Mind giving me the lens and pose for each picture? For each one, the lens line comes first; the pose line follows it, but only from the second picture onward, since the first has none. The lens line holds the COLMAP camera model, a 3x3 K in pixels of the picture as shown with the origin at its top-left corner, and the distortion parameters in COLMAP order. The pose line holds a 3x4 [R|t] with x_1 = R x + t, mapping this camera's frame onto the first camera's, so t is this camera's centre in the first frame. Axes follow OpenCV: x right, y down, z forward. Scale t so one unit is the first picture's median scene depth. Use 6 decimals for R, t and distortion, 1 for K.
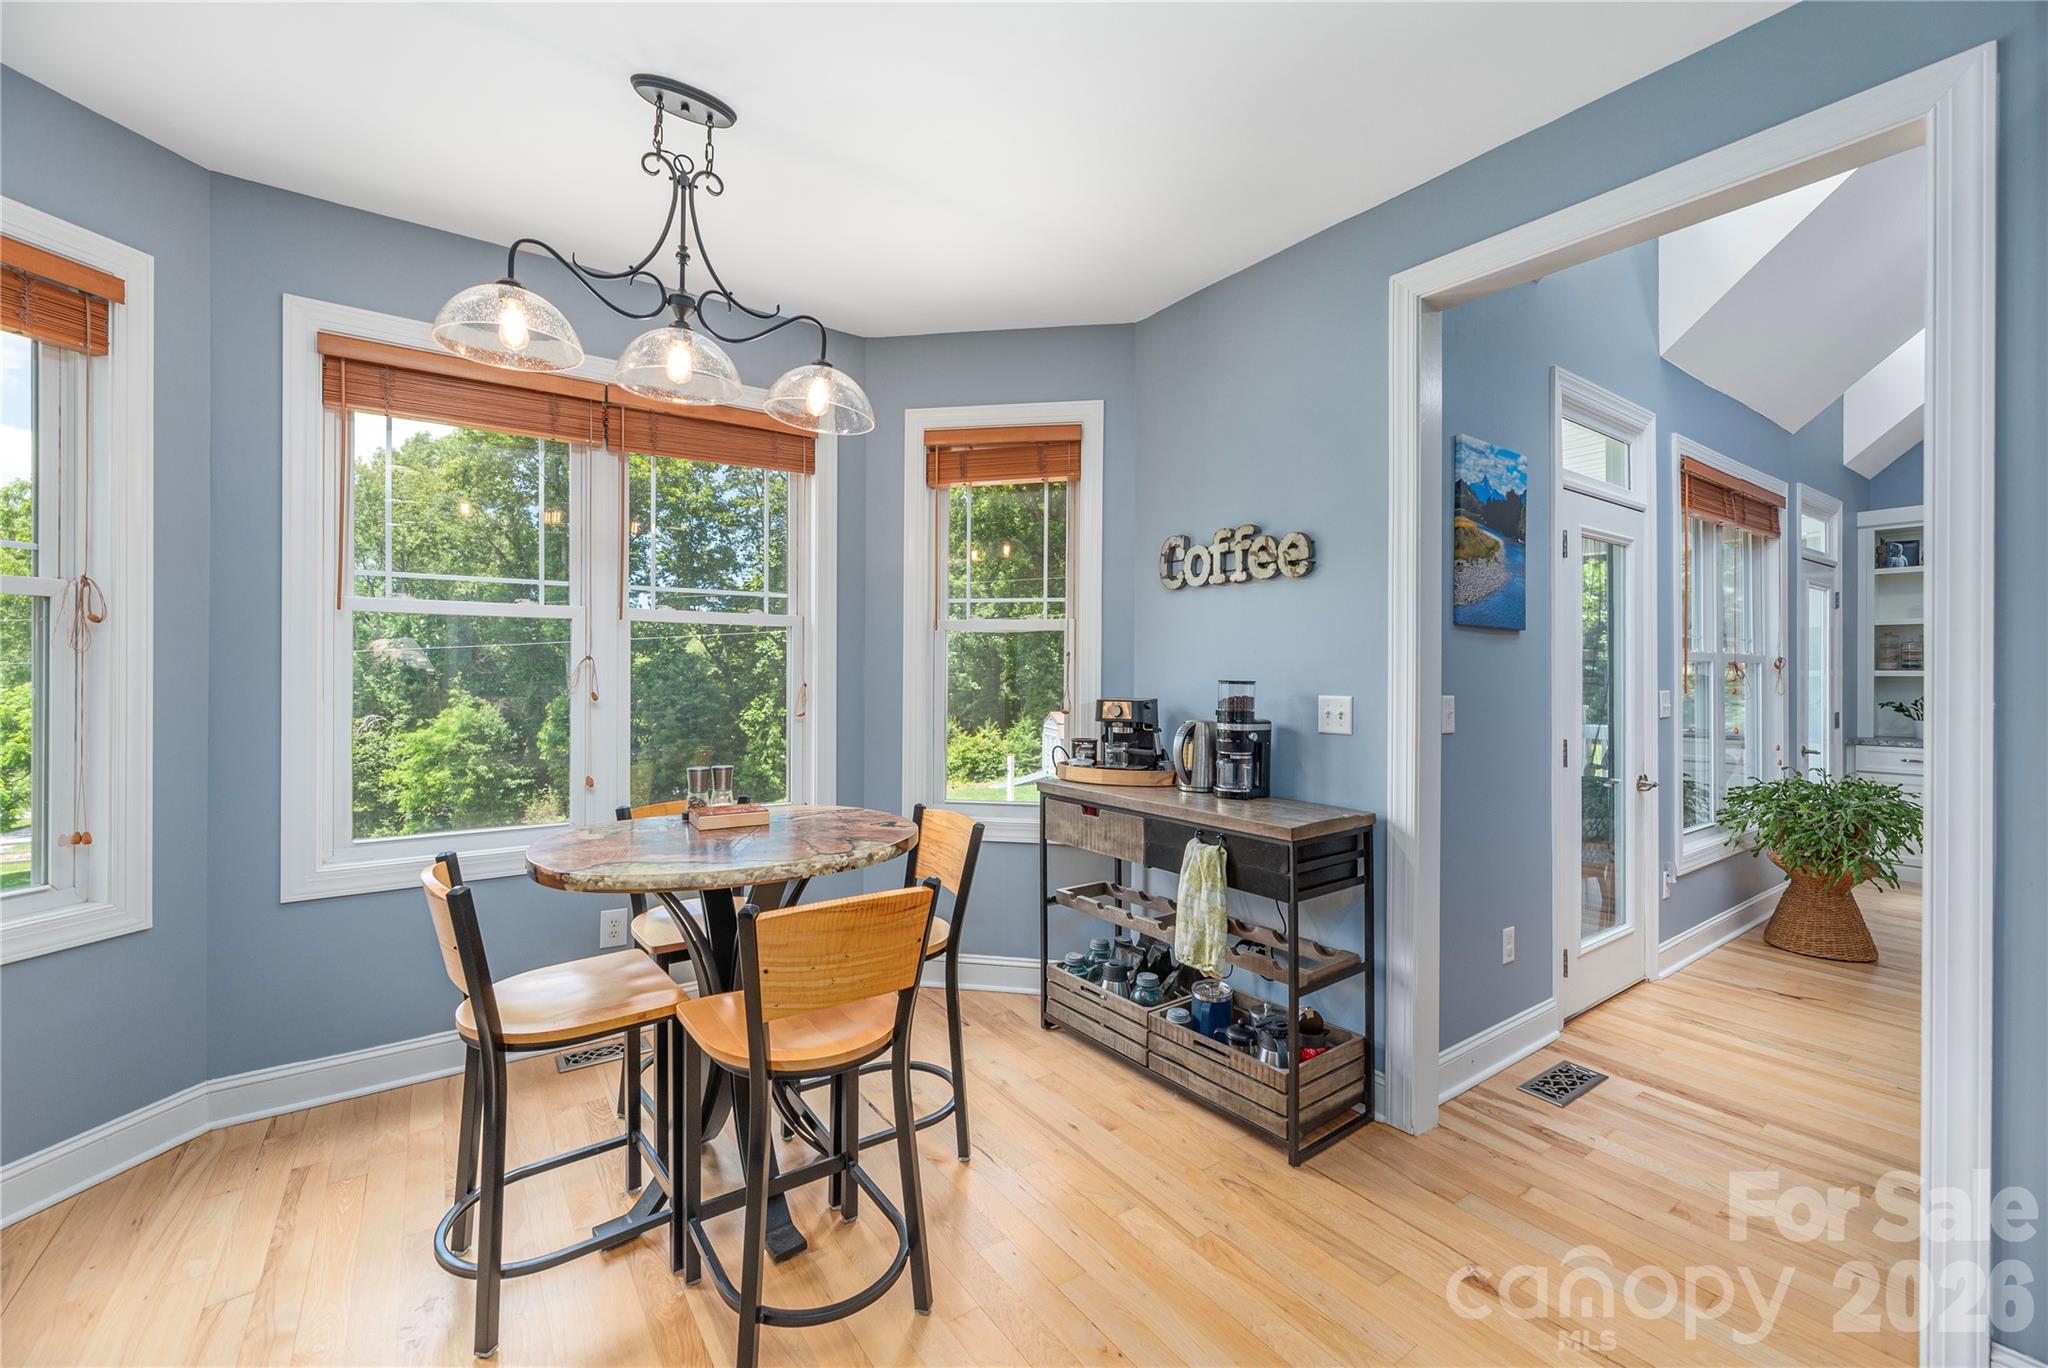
lens RADIAL K [[835.9, 0, 1010.8], [0, 835.9, 675.4], [0, 0, 1]] dist [0.003438, 0.000920]
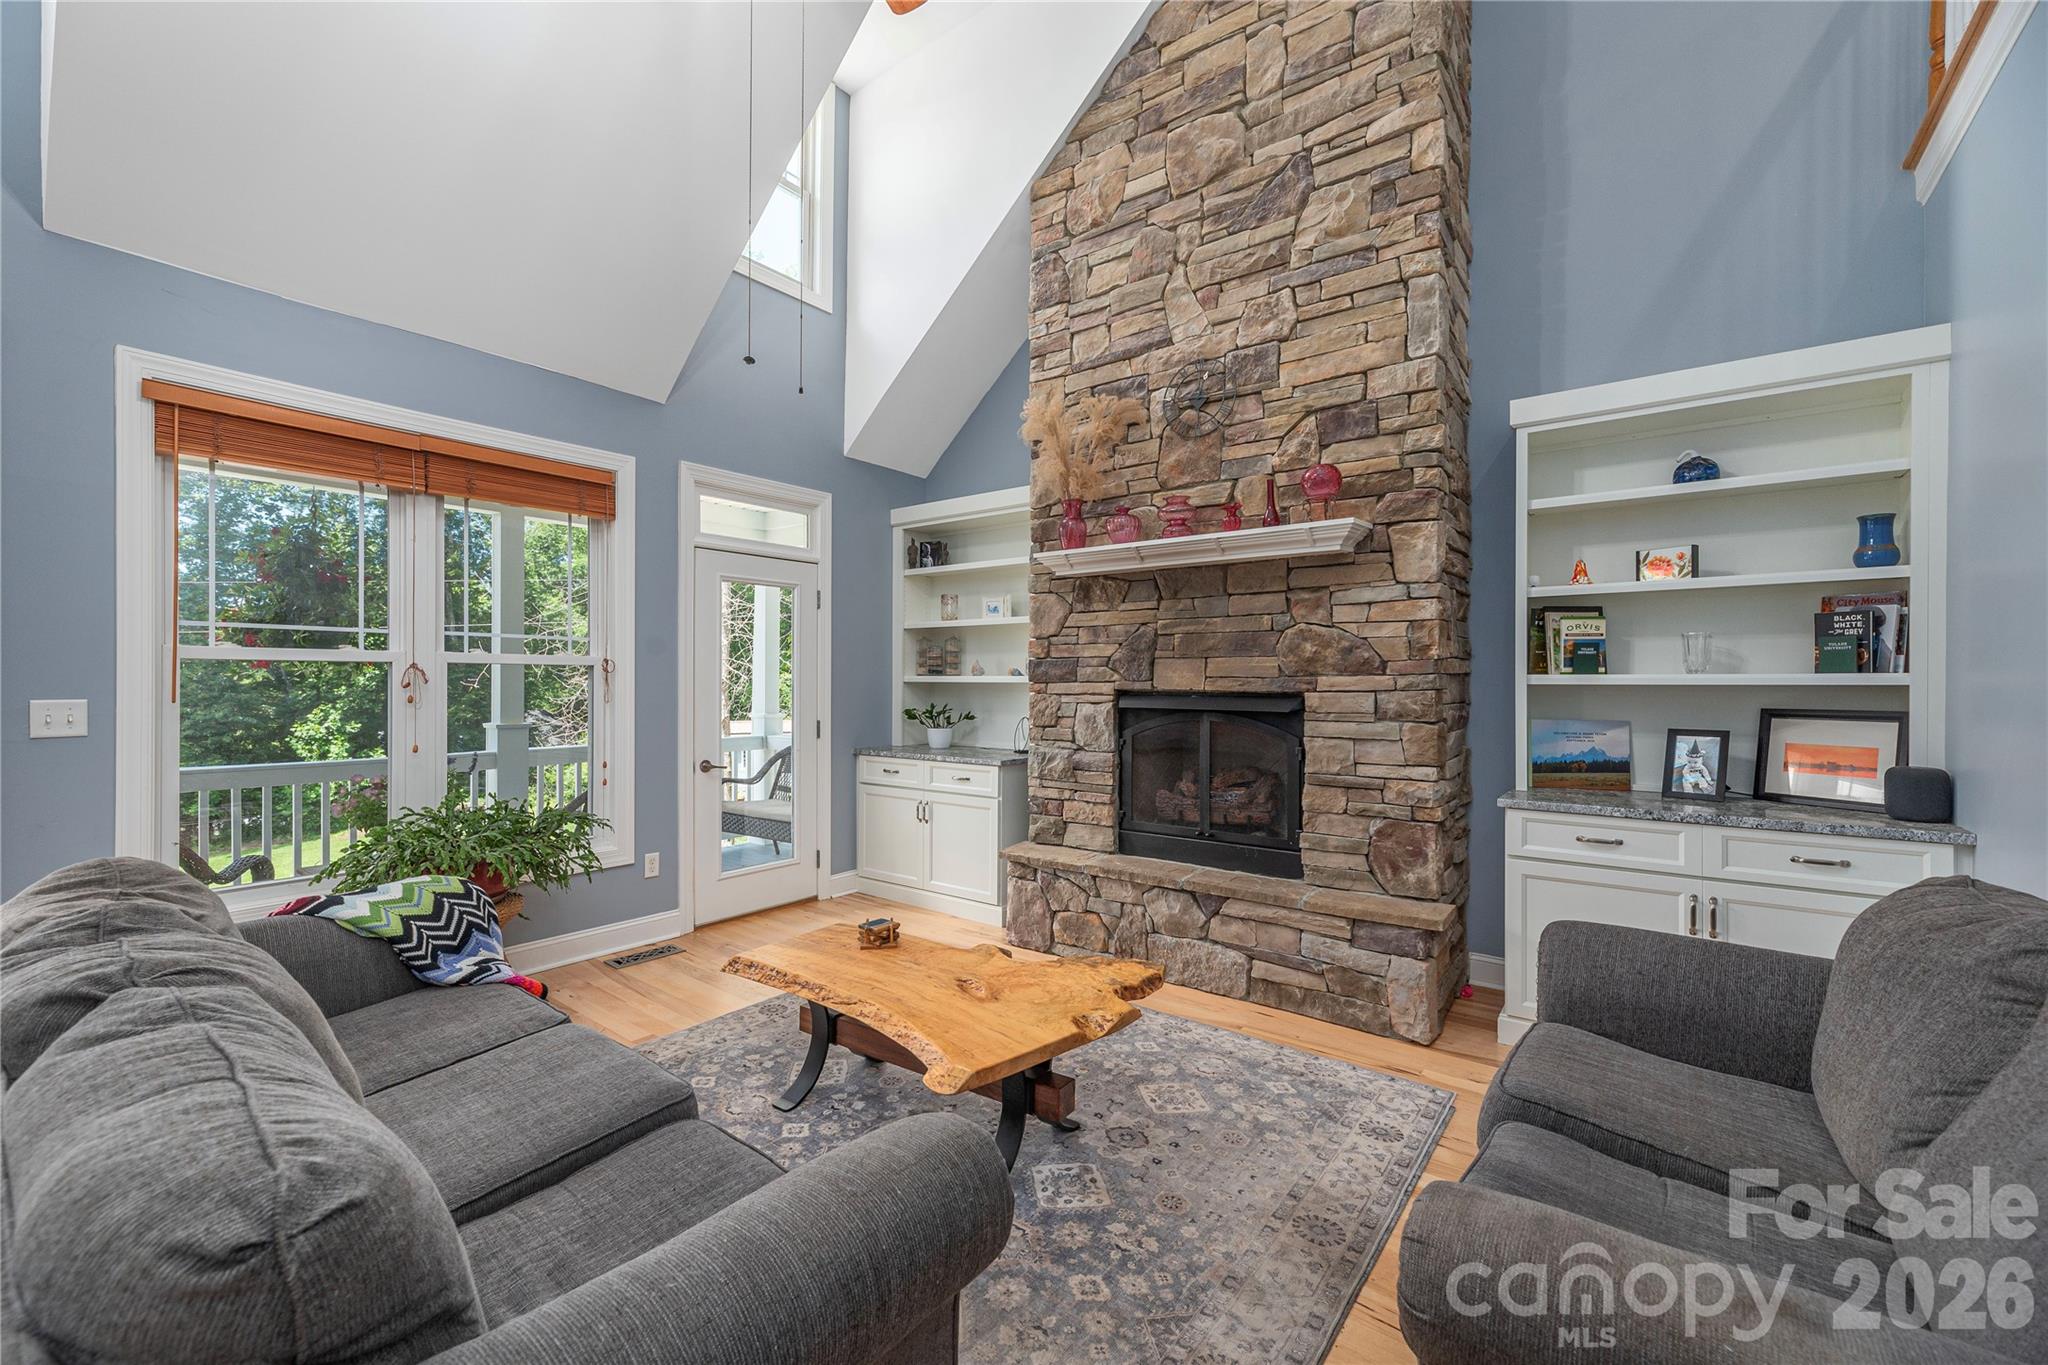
lens RADIAL K [[835.9, 0, 1015.7], [0, 835.9, 682.3], [0, 0, 1]] dist [0.003438, 0.000920]
pose [[0.958451, -0.000052, 0.285258, 1.864693], [0.000229, 1.000000, -0.000588, 0.004721], [-0.285258, 0.000629, 0.958451, 0.112019]]
